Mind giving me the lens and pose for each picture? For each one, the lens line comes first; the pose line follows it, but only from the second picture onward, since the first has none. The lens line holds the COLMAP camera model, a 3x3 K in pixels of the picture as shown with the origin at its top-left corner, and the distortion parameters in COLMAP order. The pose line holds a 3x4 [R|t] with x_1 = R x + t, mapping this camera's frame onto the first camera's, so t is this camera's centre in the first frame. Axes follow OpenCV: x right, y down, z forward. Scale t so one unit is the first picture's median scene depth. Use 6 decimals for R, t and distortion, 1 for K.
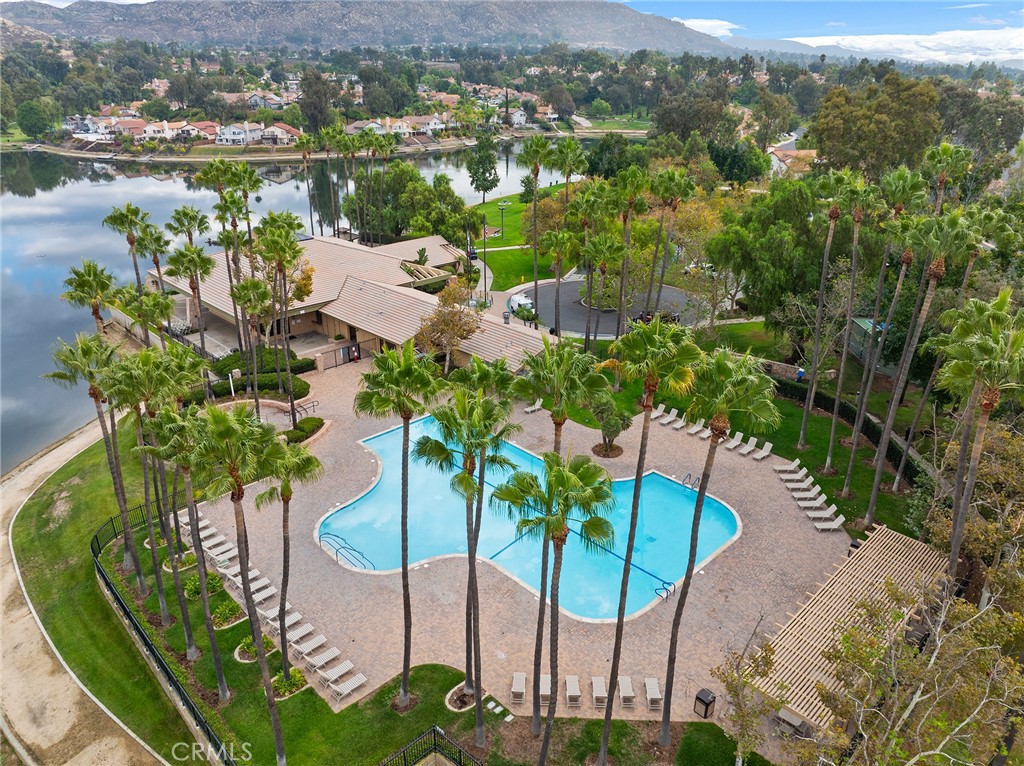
lens RADIAL K [[728.2, 0, 512.4], [0, 728.2, 381.6], [0, 0, 1]] dist [-0.052177, 0.031327]
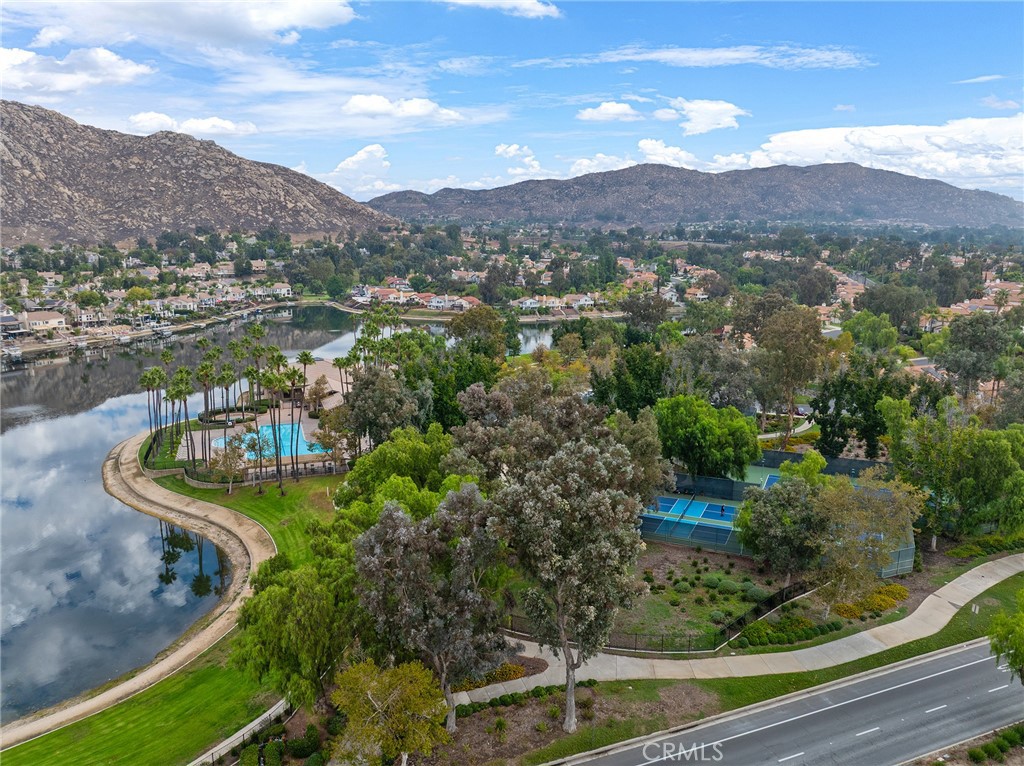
lens RADIAL K [[728.2, 0, 516.7], [0, 728.2, 385.2], [0, 0, 1]] dist [-0.052177, 0.031327]
pose [[0.913608, 0.082629, -0.398113, 1.237983], [-0.163267, 0.971281, -0.173082, 0.172223], [0.372378, 0.223128, 0.900860, -0.812554]]
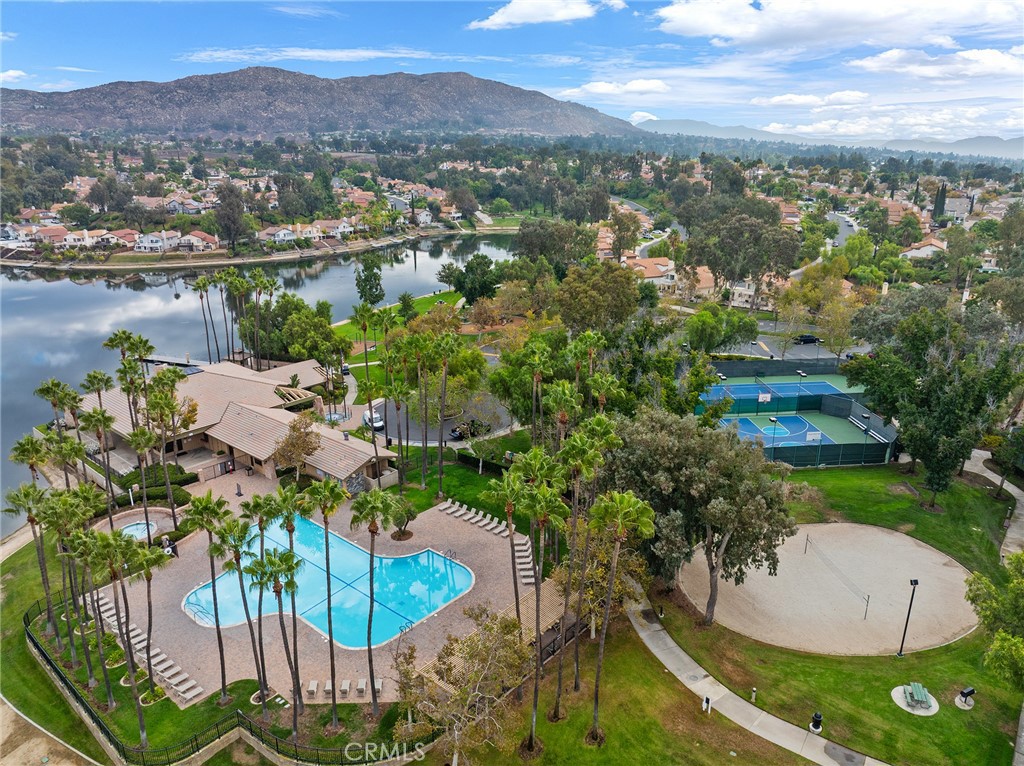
lens RADIAL K [[728.2, 0, 514.9], [0, 728.2, 381.3], [0, 0, 1]] dist [-0.052177, 0.031327]
pose [[0.995177, -0.031360, 0.092950, 0.156903], [0.040292, 0.994582, -0.095824, -0.041127], [-0.089441, 0.099107, 0.991049, -0.313188]]
